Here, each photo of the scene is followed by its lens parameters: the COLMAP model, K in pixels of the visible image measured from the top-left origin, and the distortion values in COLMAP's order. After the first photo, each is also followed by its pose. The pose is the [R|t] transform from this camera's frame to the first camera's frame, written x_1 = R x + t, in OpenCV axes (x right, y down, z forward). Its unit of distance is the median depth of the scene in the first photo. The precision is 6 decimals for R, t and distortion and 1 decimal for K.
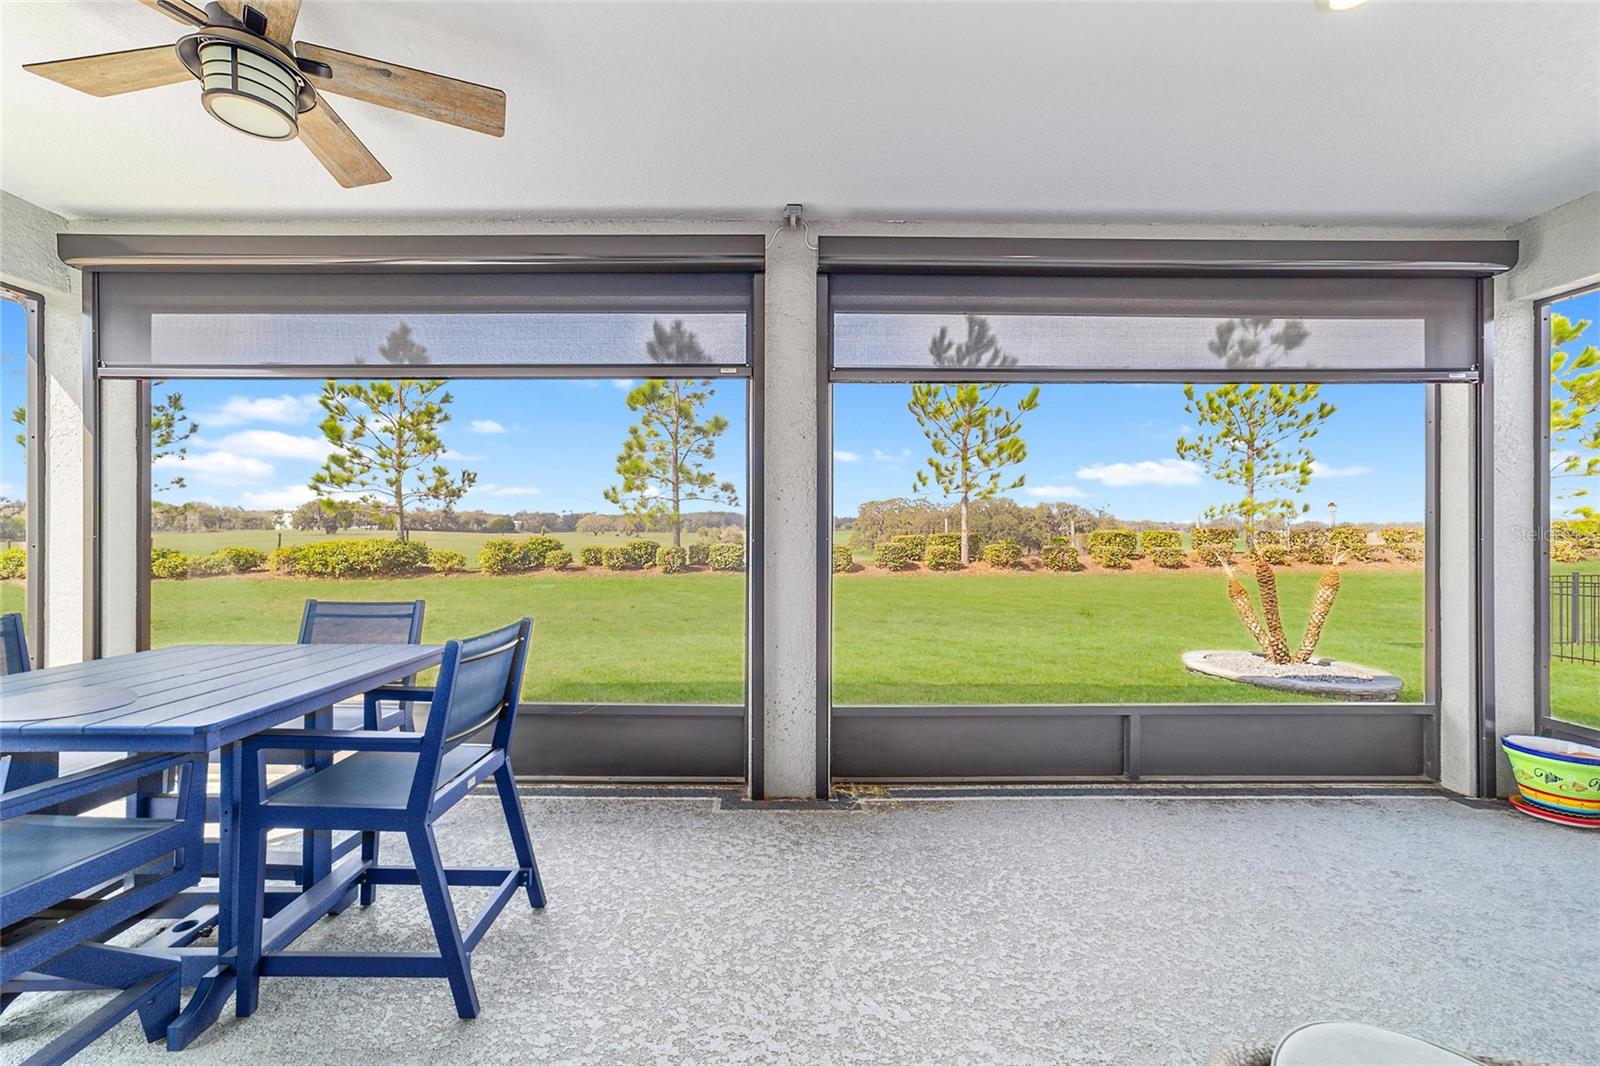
lens RADIAL K [[618.5, 0, 799.4], [0, 618.5, 527.3], [0, 0, 1]] dist [-0.020750, 0.010020]
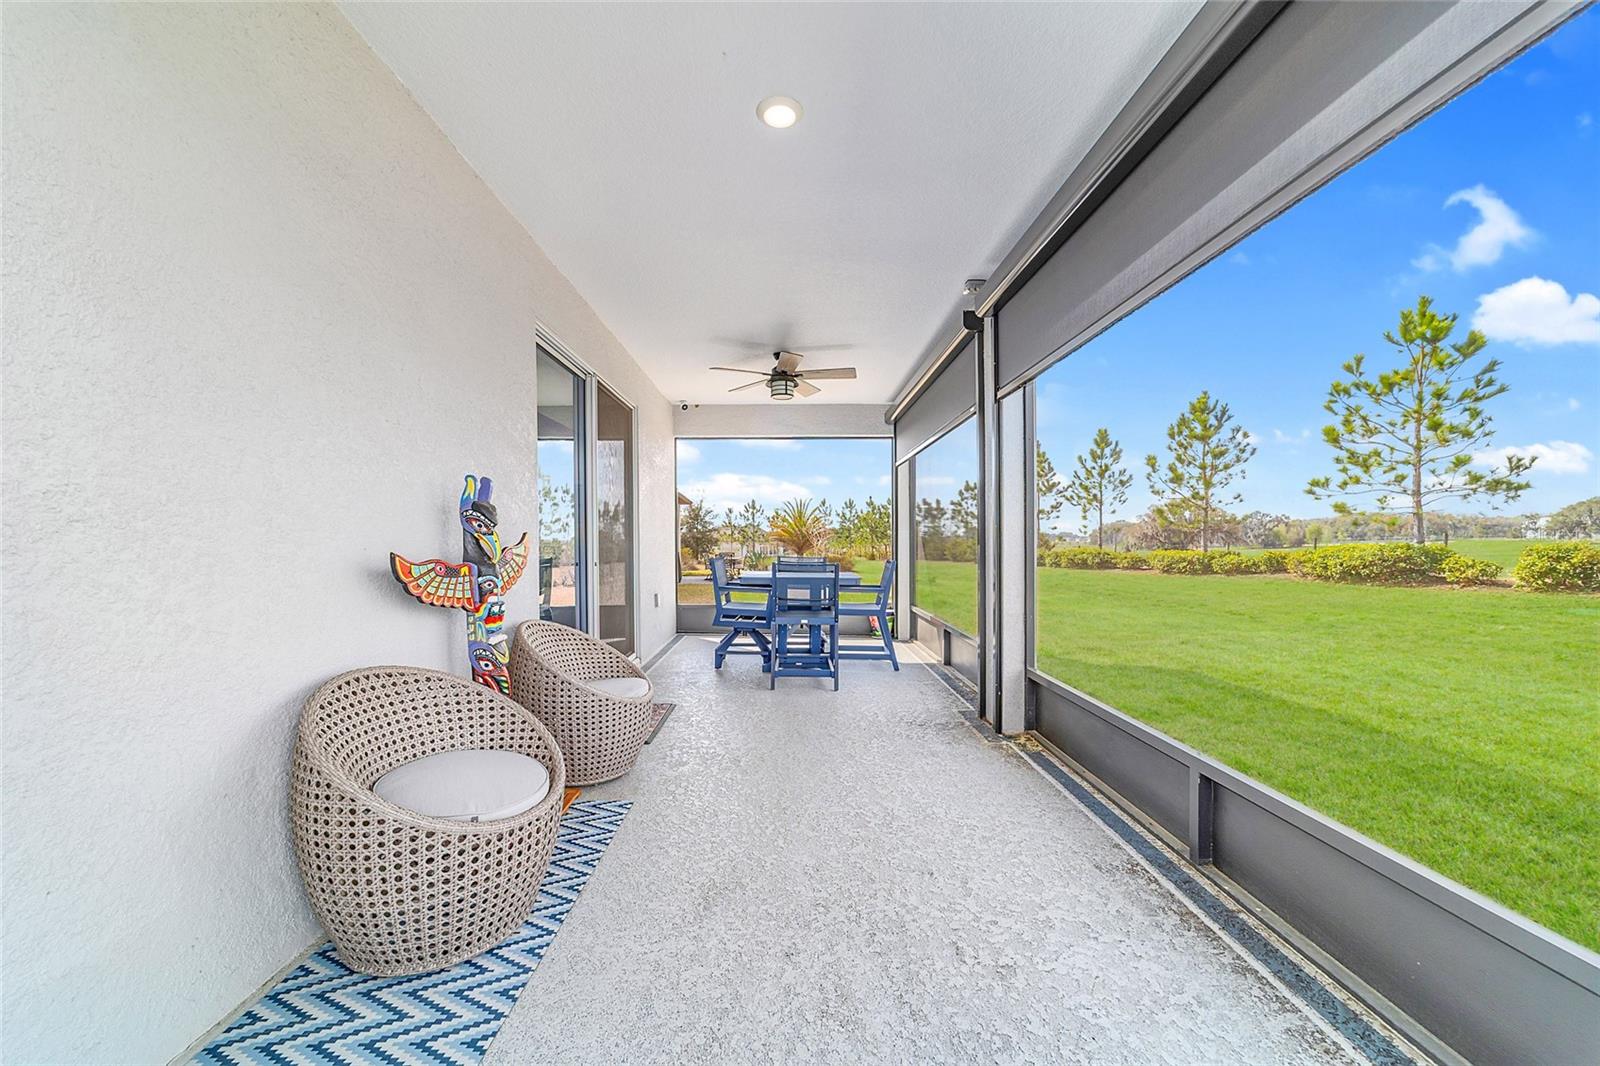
lens RADIAL K [[626.0, 0, 800.1], [0, 626.0, 552.7], [0, 0, 1]] dist [-0.020368, 0.010188]
pose [[0.011541, 0.015381, -0.999815, 0.232570], [0.012029, 0.999807, 0.015520, 0.008211], [0.999861, -0.012206, 0.011354, 0.103151]]
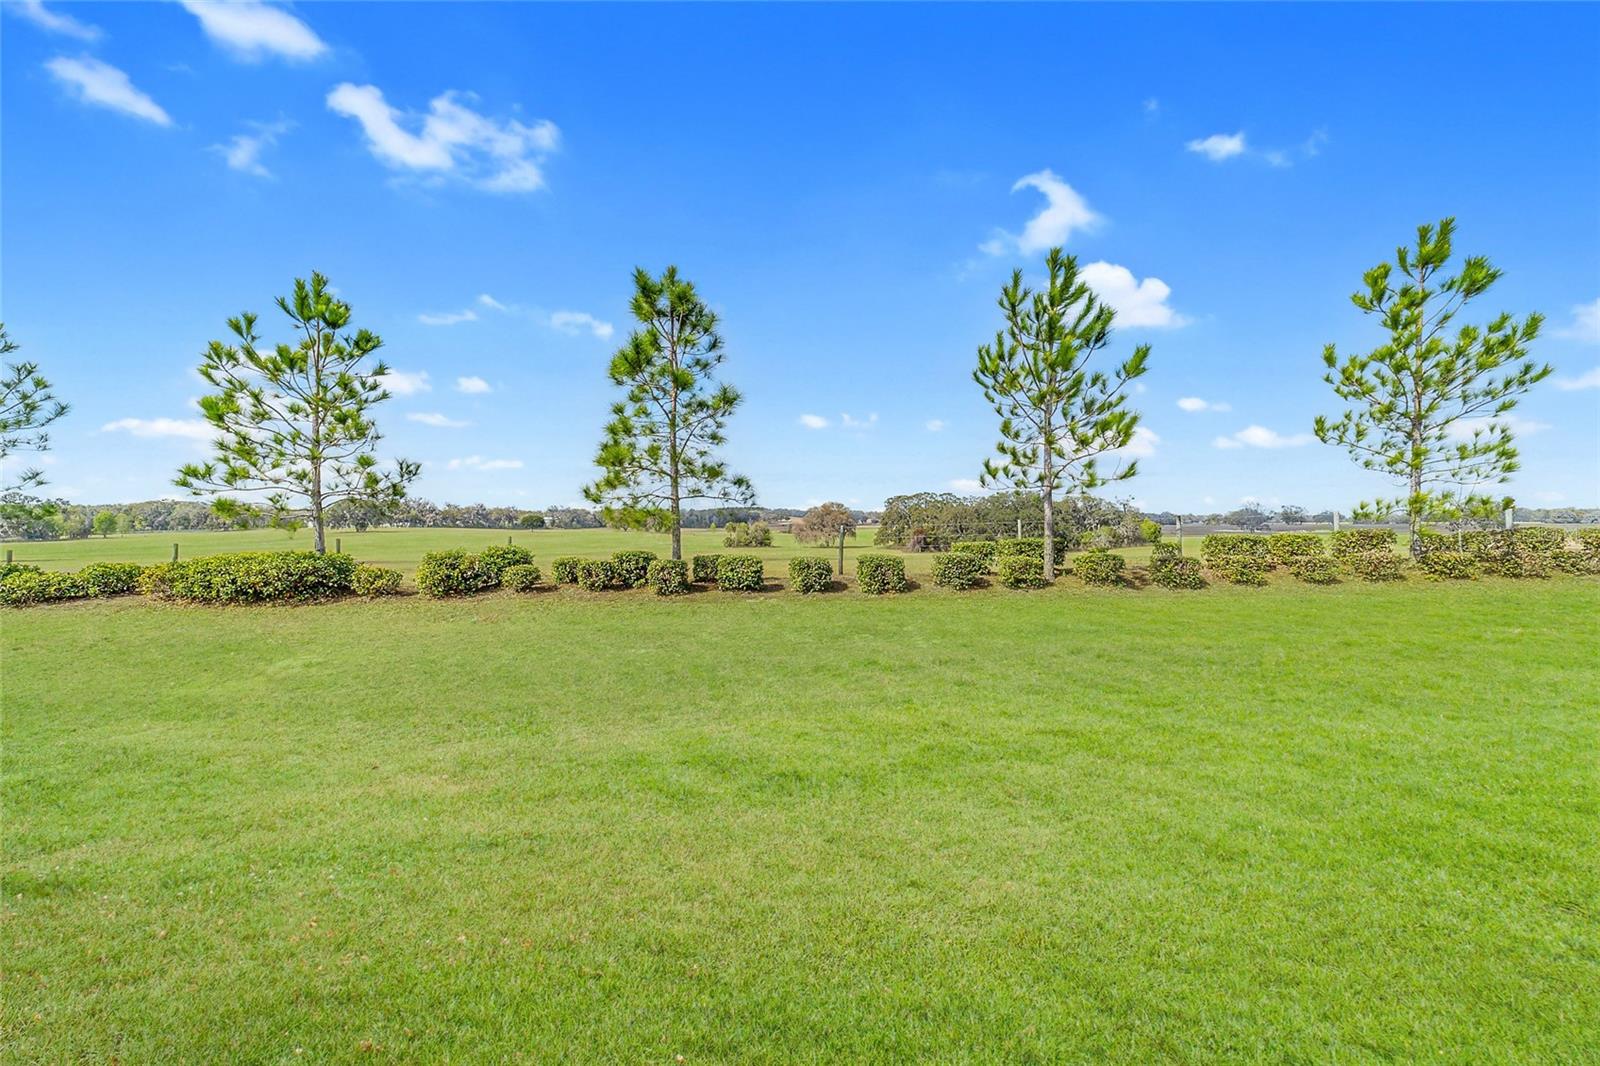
lens RADIAL K [[617.8, 0, 809.3], [0, 617.8, 534.2], [0, 0, 1]] dist [-0.020808, 0.009660]
pose [[0.999898, -0.005479, -0.013213, -0.021660], [0.005726, 0.999808, 0.018716, -0.013549], [0.013108, -0.018789, 0.999738, 0.239454]]
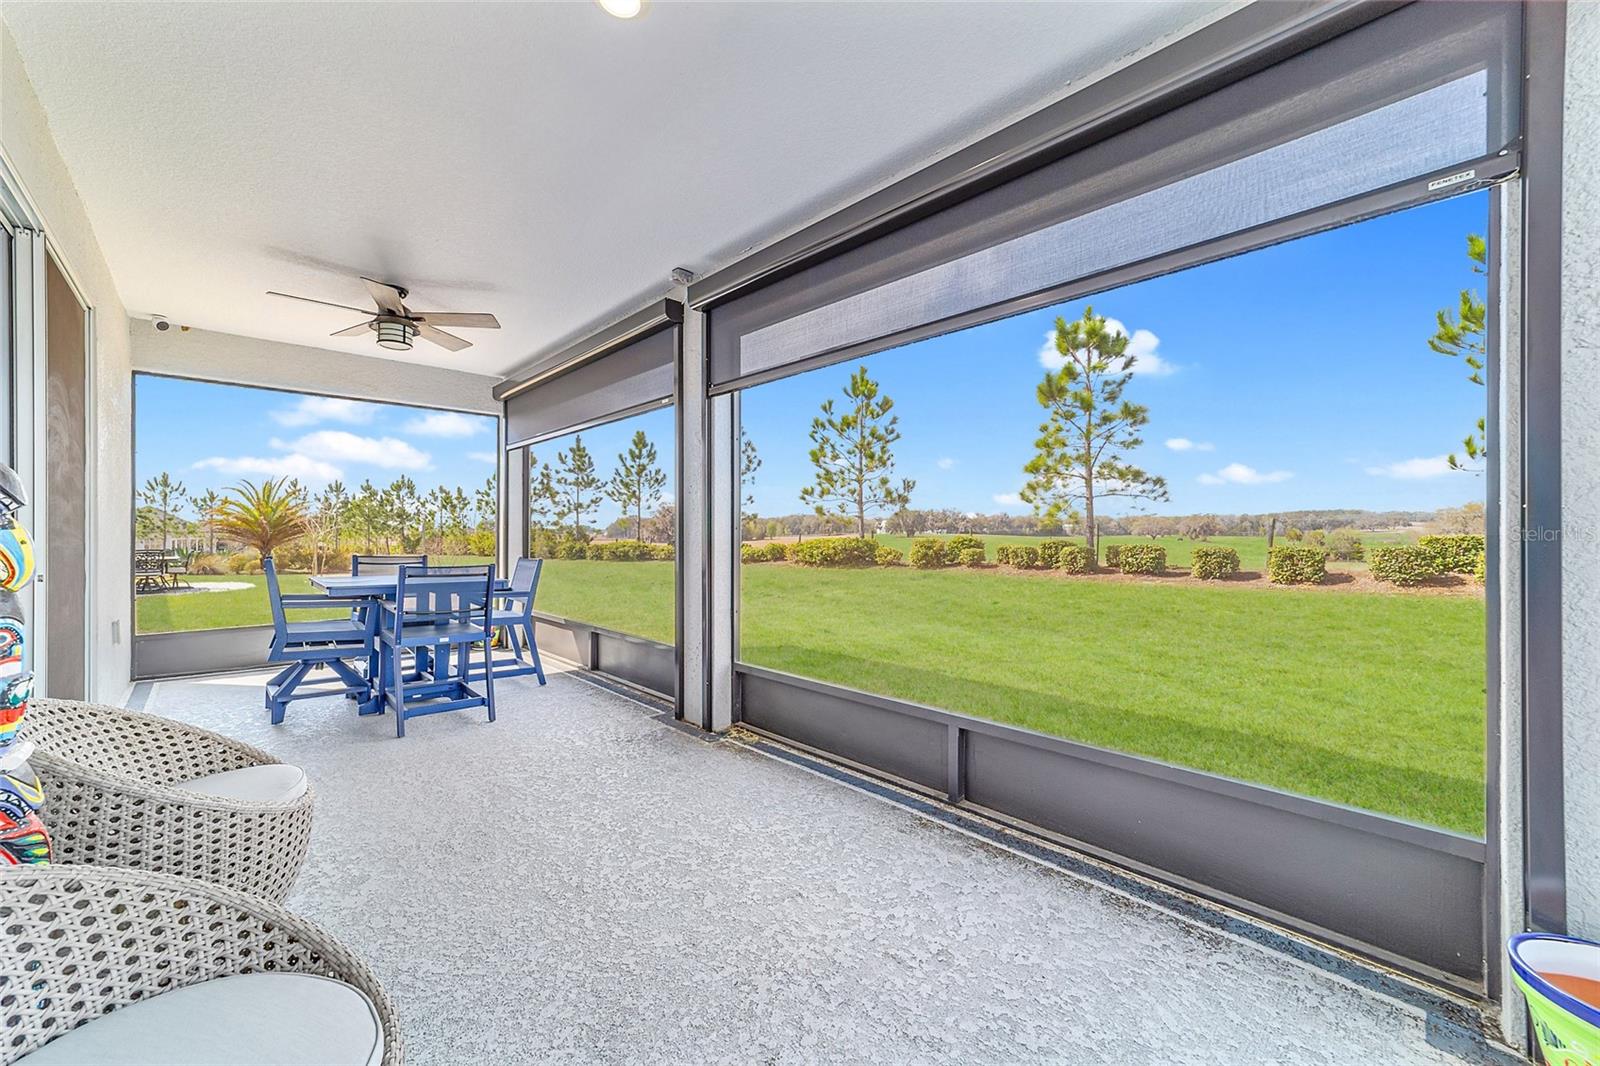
lens RADIAL K [[617.8, 0, 809.3], [0, 617.8, 534.2], [0, 0, 1]] dist [-0.020808, 0.009660]
pose [[0.690885, -0.001035, -0.722964, 0.192481], [0.005777, 0.999975, 0.004088, 0.006589], [0.722941, -0.007001, 0.690874, 0.050500]]
